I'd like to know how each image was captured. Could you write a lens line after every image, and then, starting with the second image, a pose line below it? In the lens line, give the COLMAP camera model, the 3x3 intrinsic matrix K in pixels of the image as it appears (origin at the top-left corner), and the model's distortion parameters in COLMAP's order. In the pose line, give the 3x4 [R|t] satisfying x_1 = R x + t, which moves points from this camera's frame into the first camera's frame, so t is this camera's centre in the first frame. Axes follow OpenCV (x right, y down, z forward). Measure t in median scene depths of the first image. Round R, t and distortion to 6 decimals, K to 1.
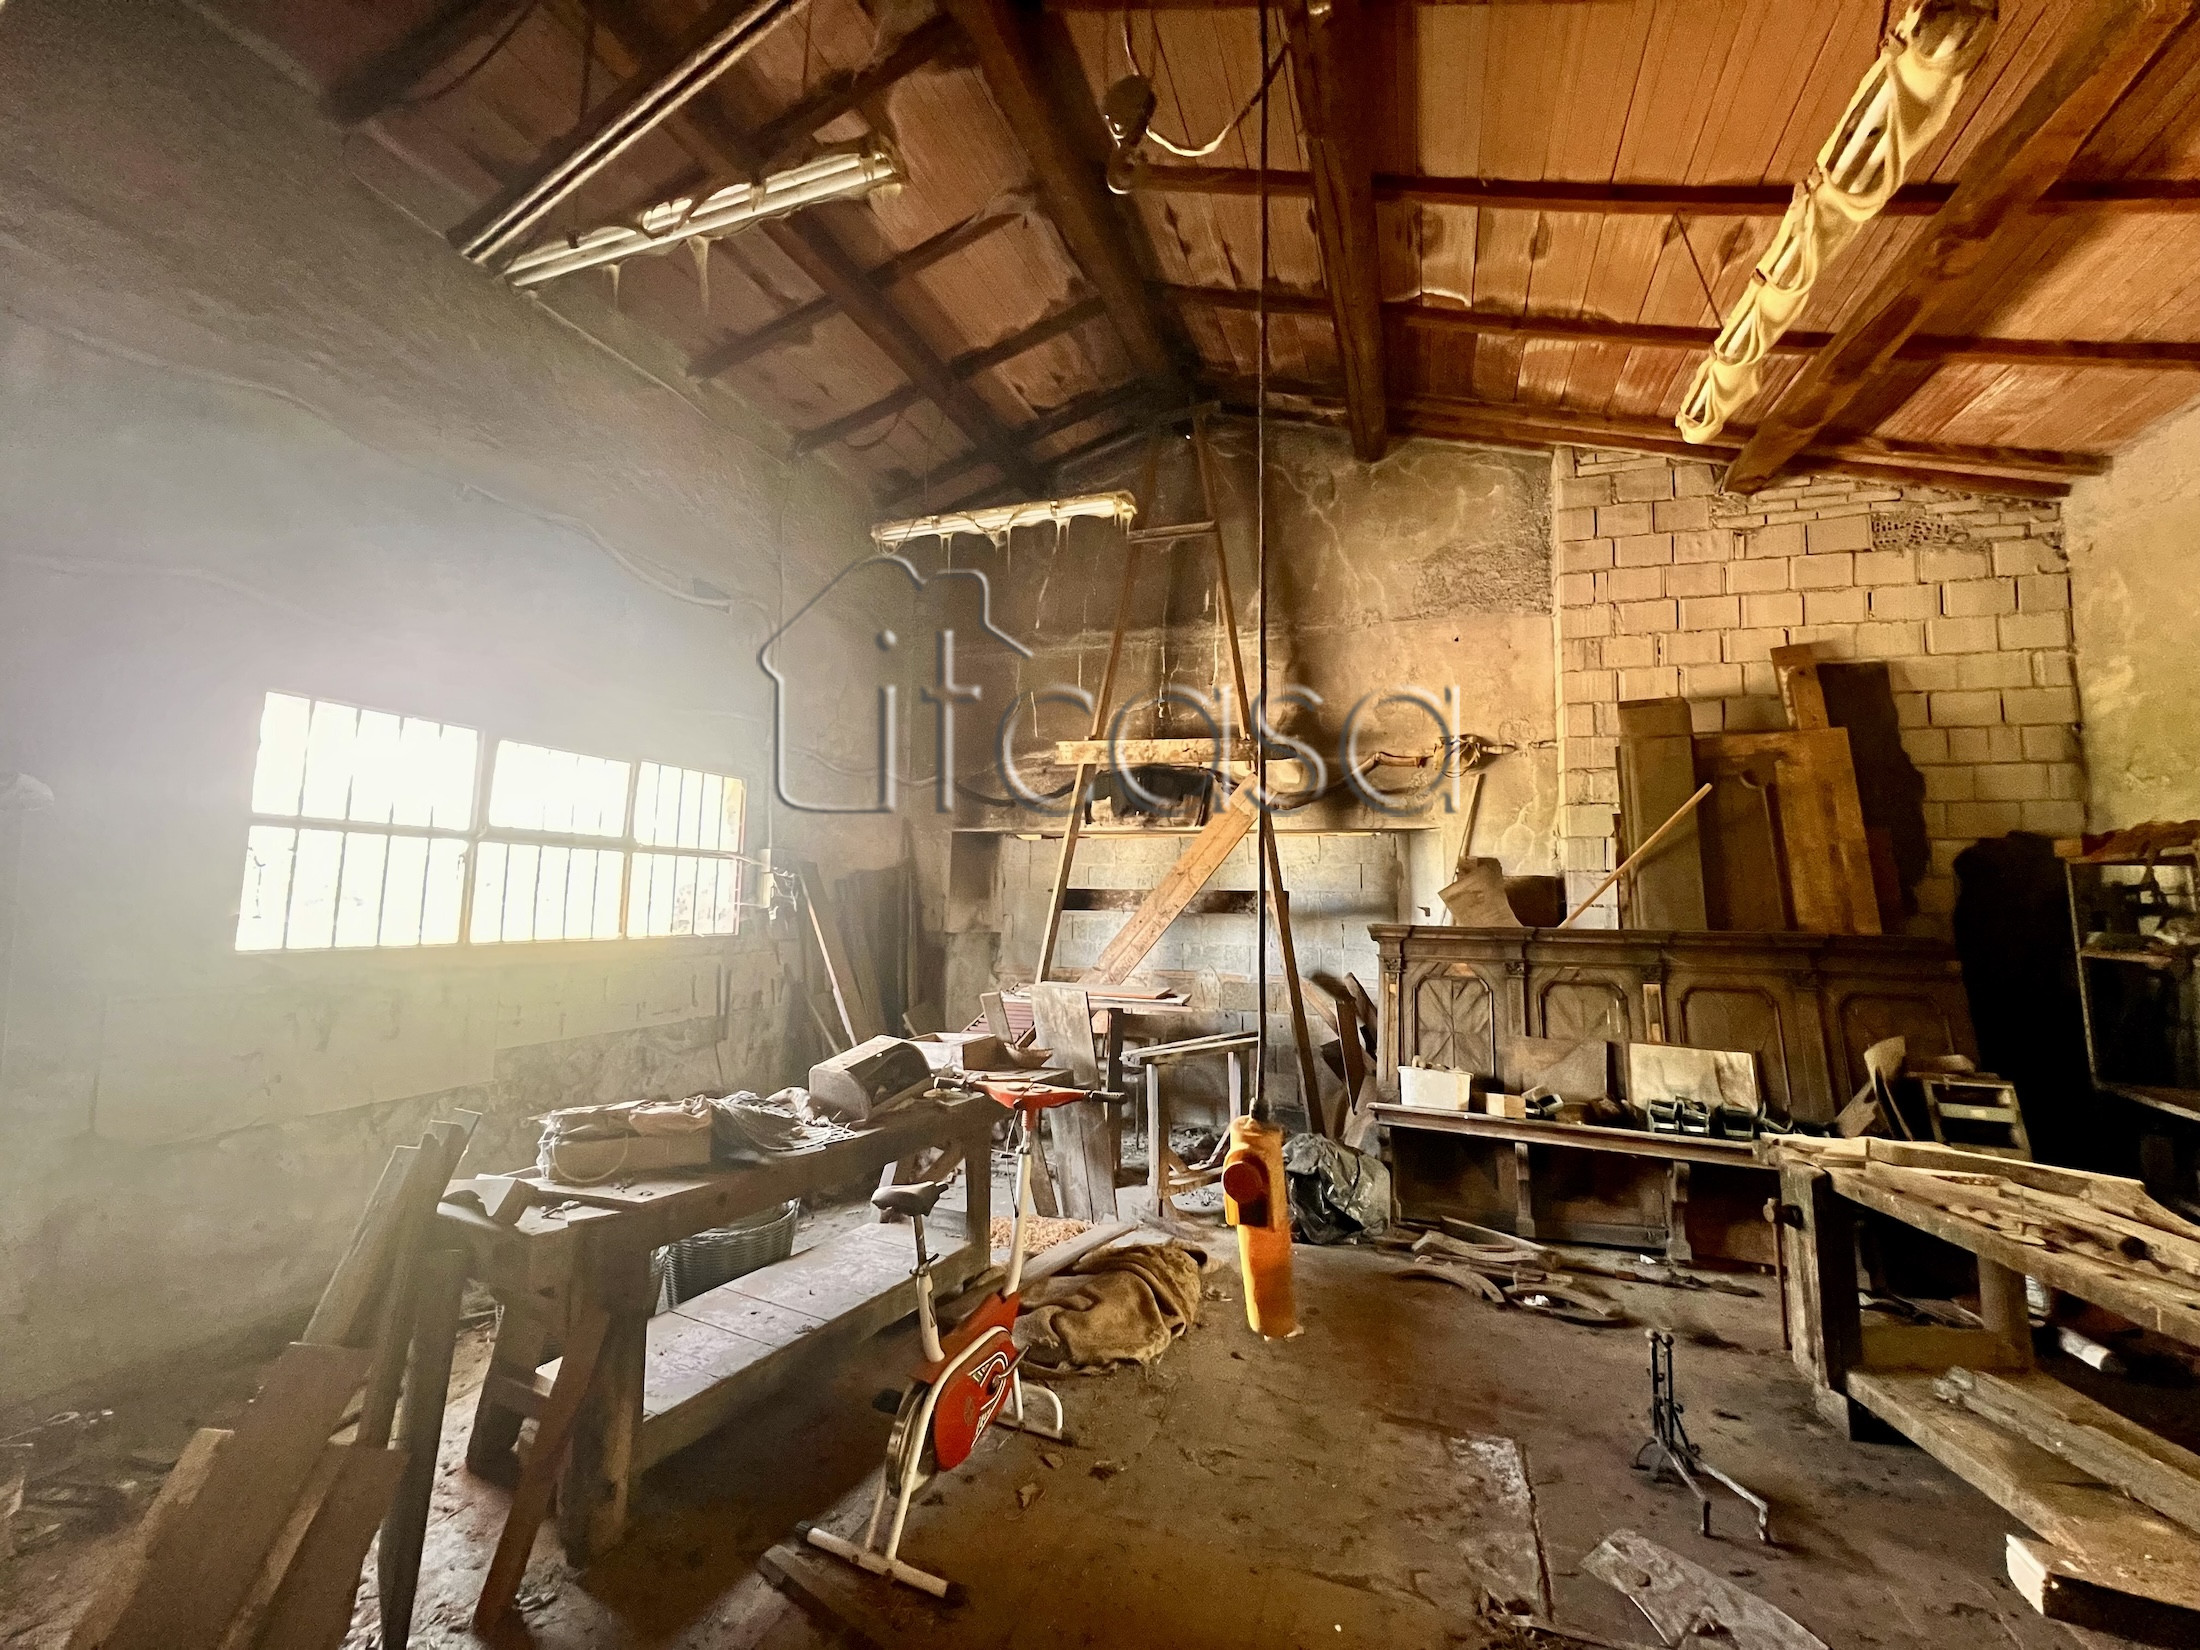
lens RADIAL K [[883.1, 0, 1096.6], [0, 883.1, 821.7], [0, 0, 1]] dist [-0.000506, -0.000035]
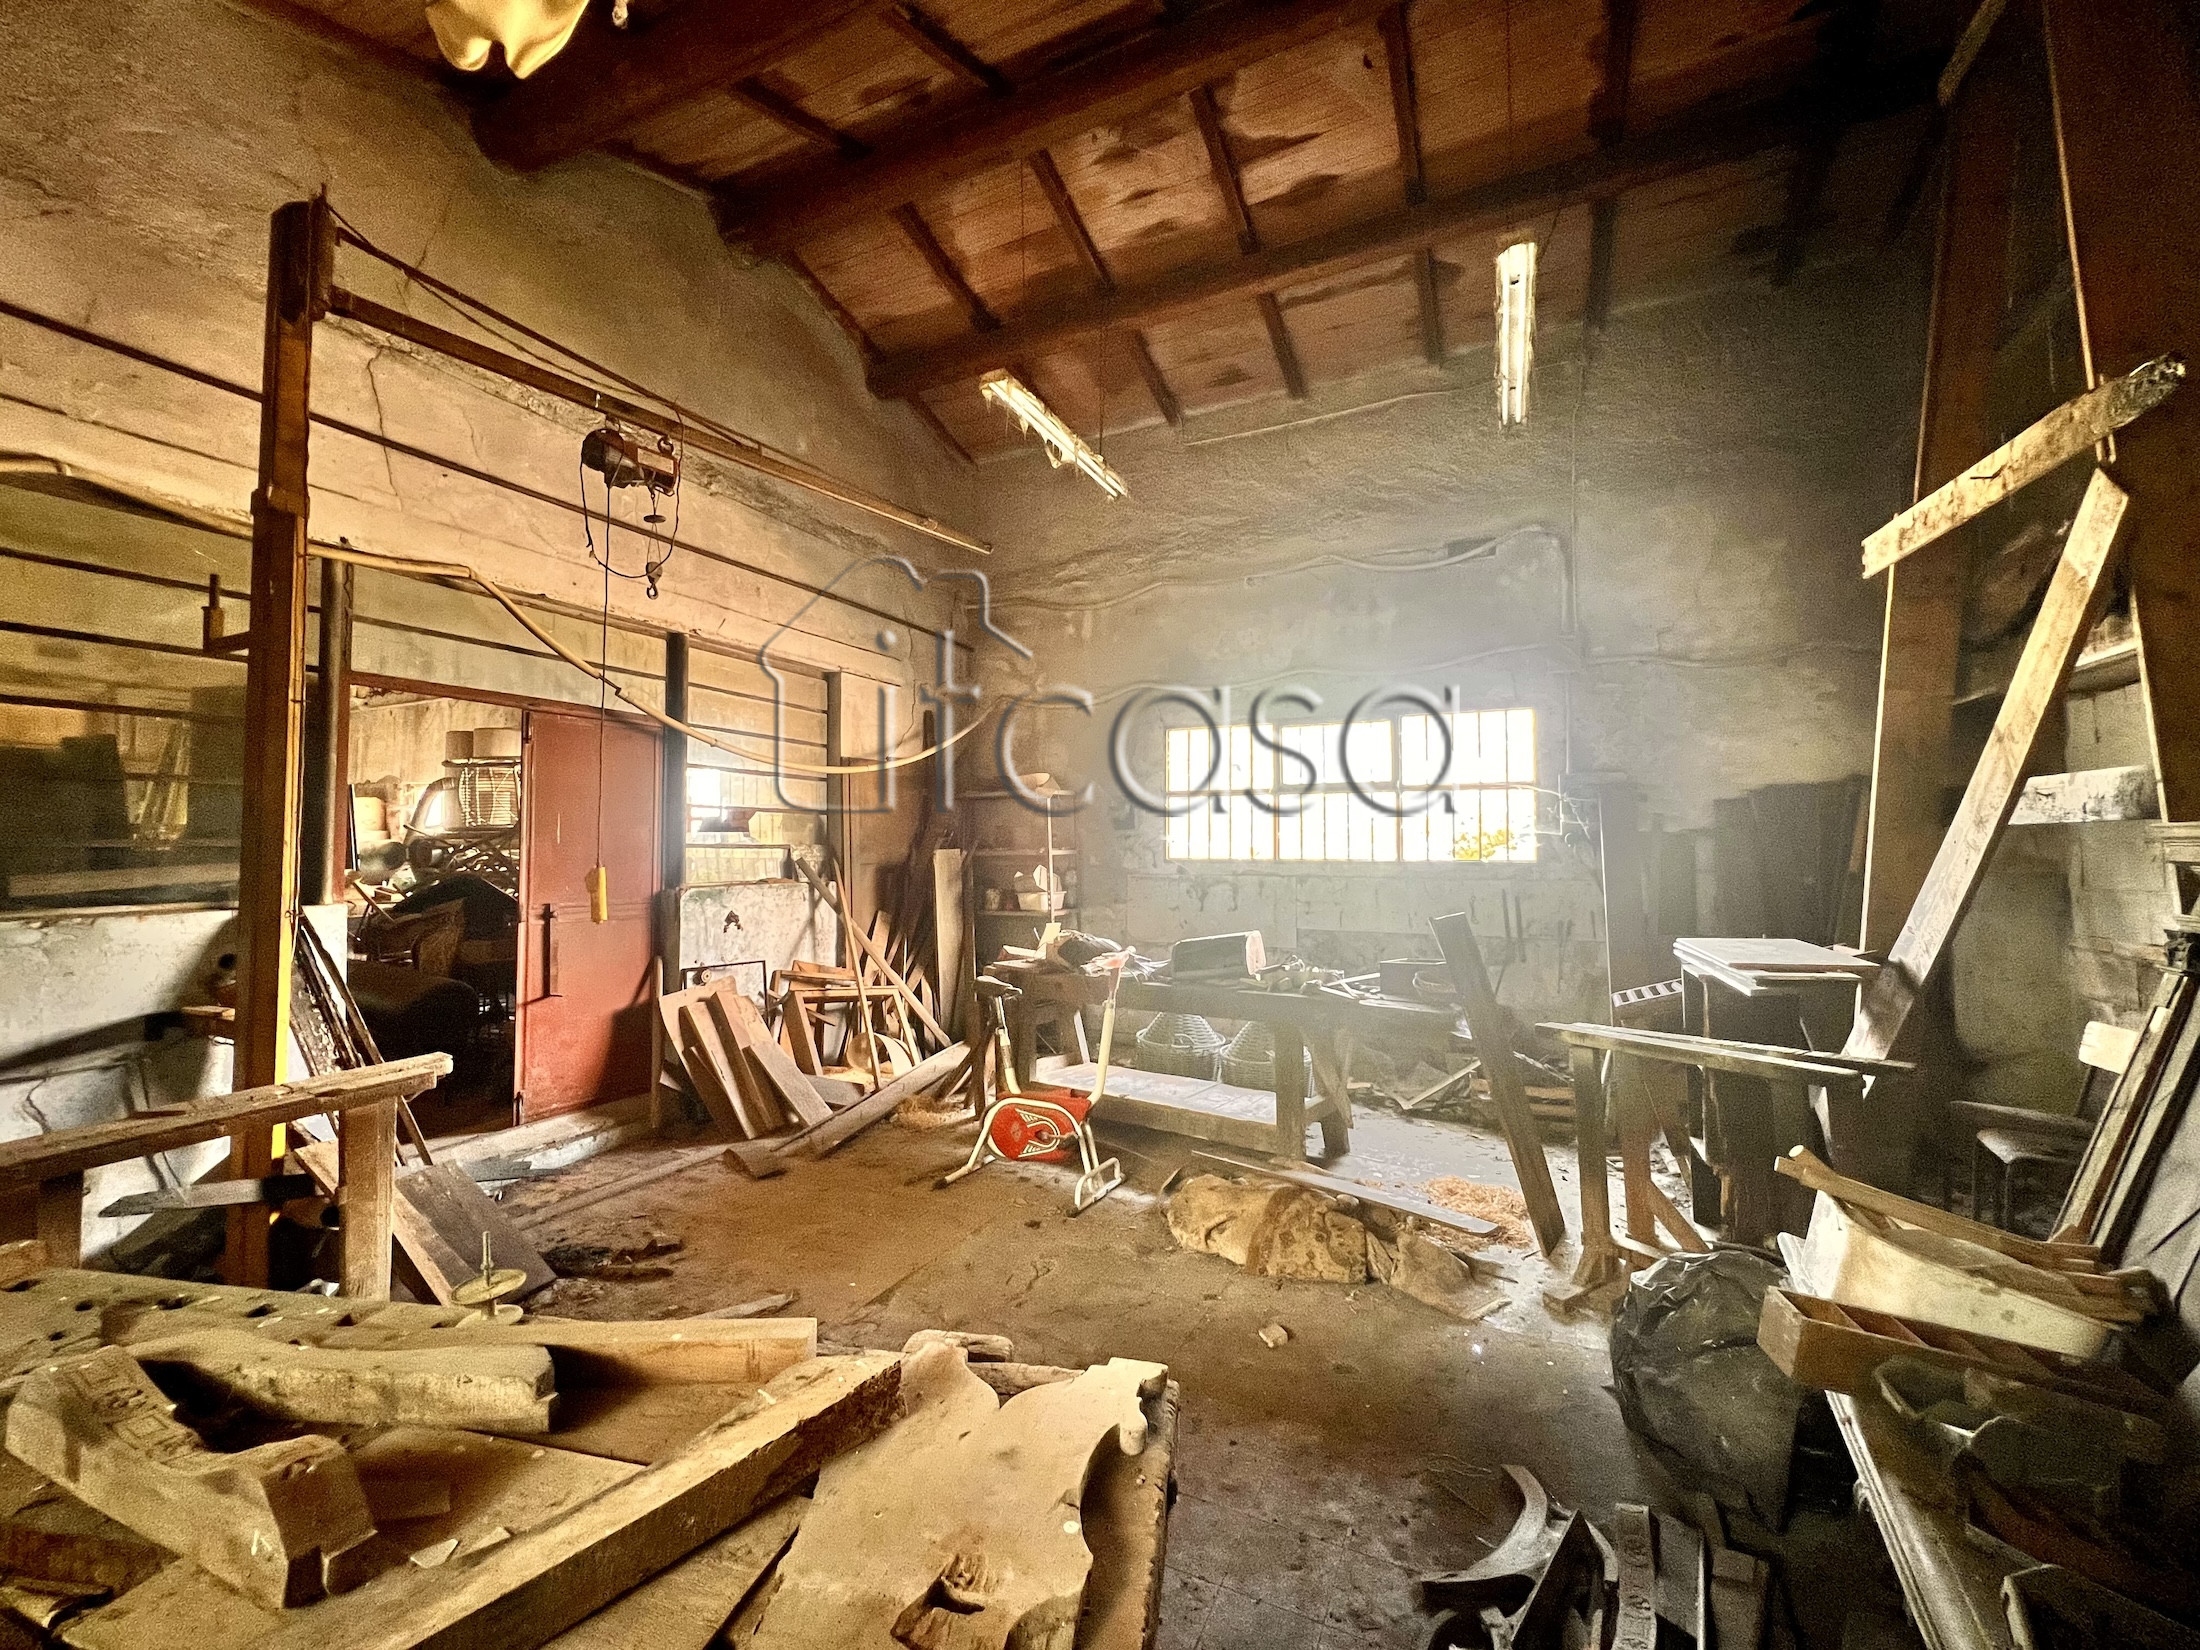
lens RADIAL K [[883.1, 0, 1091.2], [0, 883.1, 813.0], [0, 0, 1]] dist [-0.000506, -0.000035]
pose [[-0.104839, -0.037031, -0.993800, 0.679655], [0.100584, 0.993787, -0.047641, 0.070995], [0.989390, -0.104955, -0.100463, 0.620555]]
